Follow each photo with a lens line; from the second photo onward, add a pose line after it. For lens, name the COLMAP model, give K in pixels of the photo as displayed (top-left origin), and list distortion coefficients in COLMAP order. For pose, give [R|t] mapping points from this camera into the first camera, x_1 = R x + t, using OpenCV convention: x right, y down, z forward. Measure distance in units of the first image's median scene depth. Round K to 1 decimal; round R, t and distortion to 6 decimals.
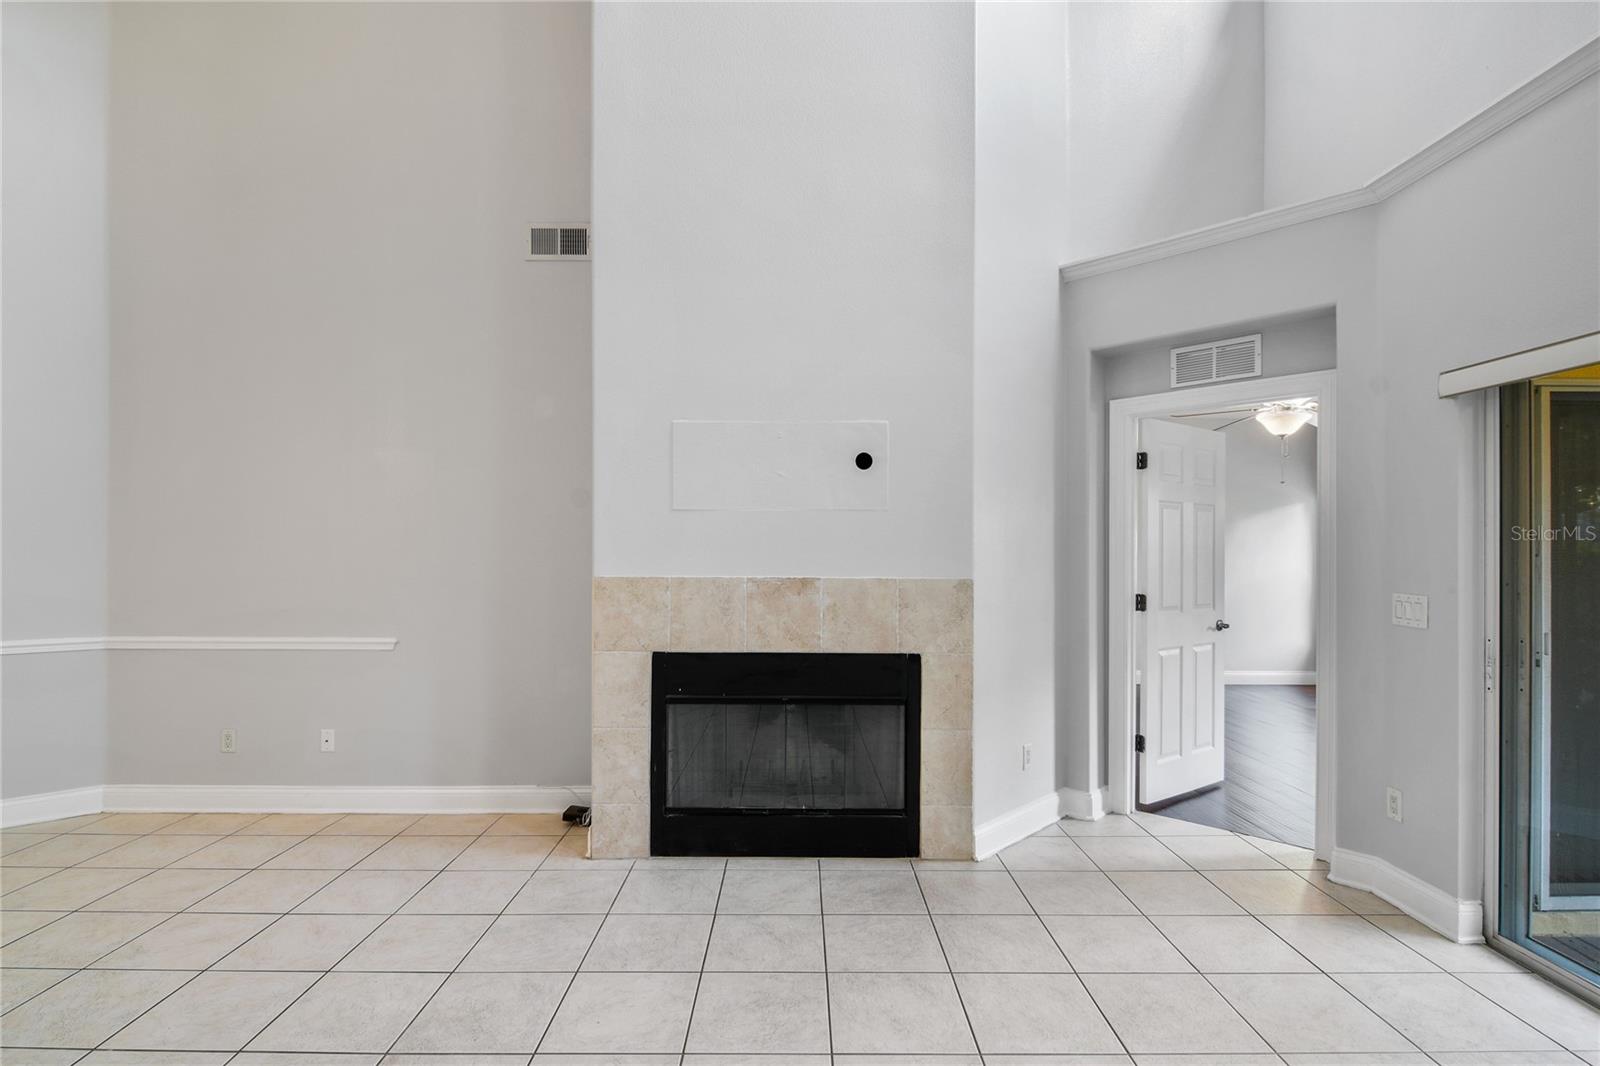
lens RADIAL K [[777.7, 0, 798.3], [0, 777.7, 542.4], [0, 0, 1]] dist [0.000840, -0.002441]
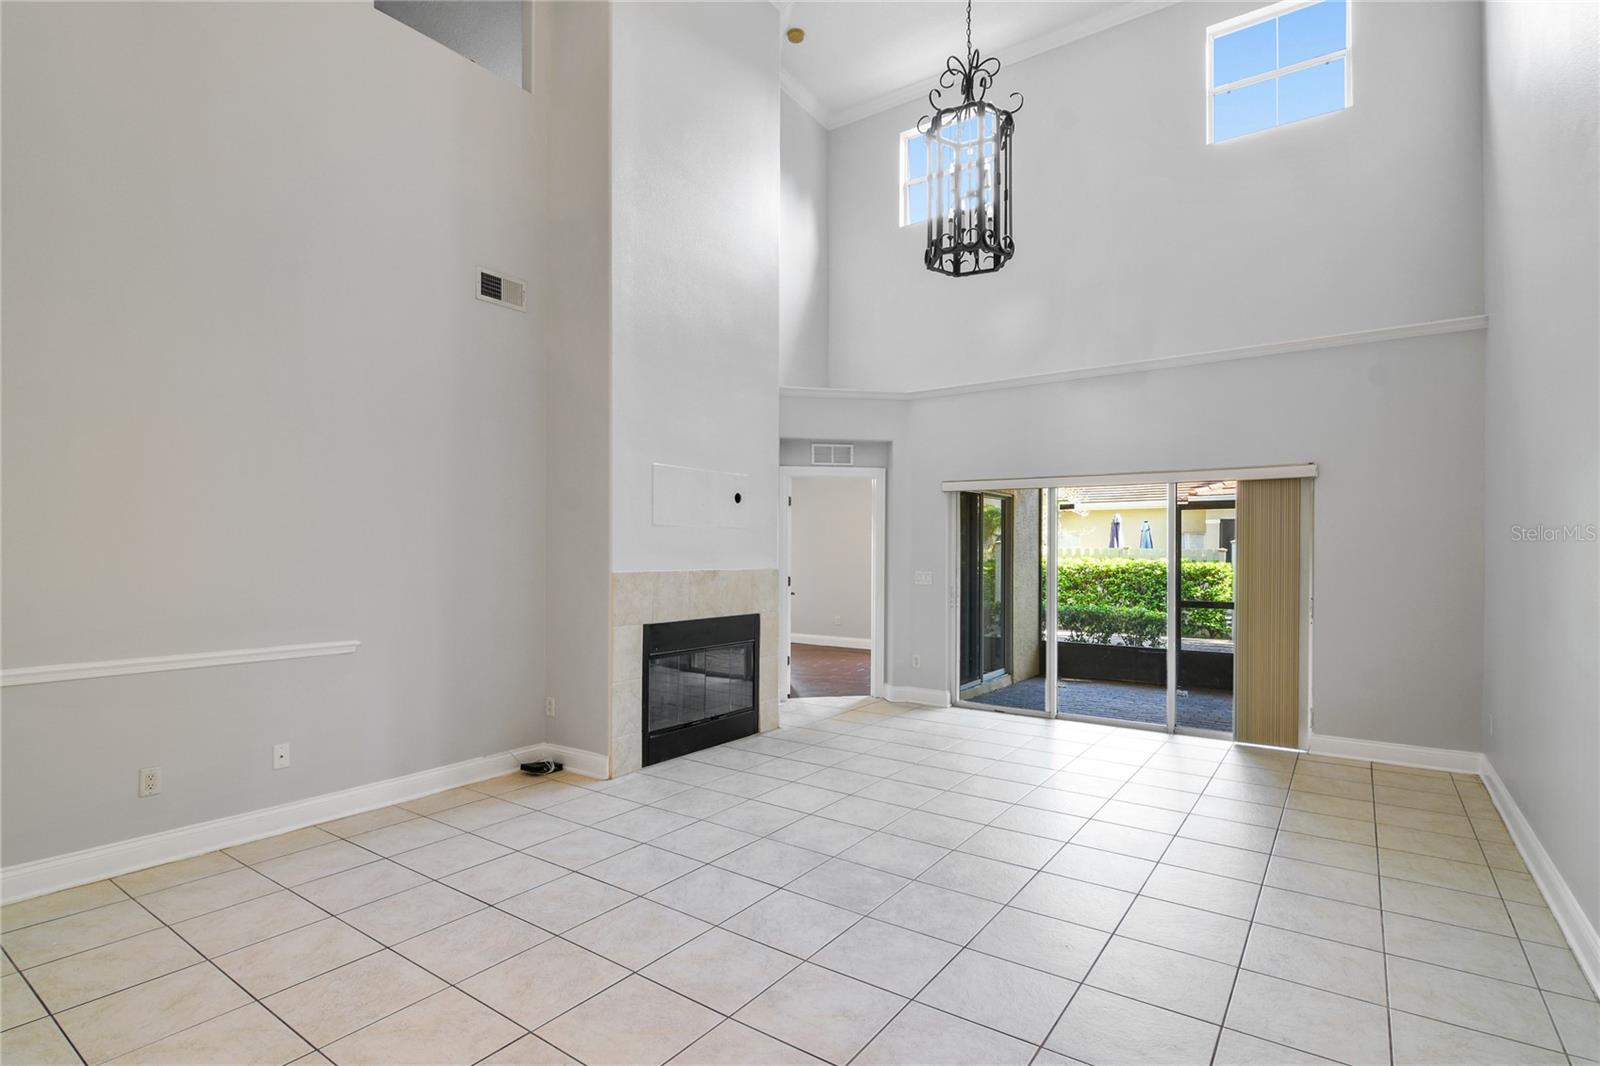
lens RADIAL K [[777.7, 0, 799.9], [0, 777.7, 538.0], [0, 0, 1]] dist [0.000840, -0.002441]
pose [[0.579202, 0.014299, 0.815059, -1.181261], [-0.011619, 0.999889, -0.009286, -0.007231], [-0.815101, -0.004092, 0.579304, -0.058090]]
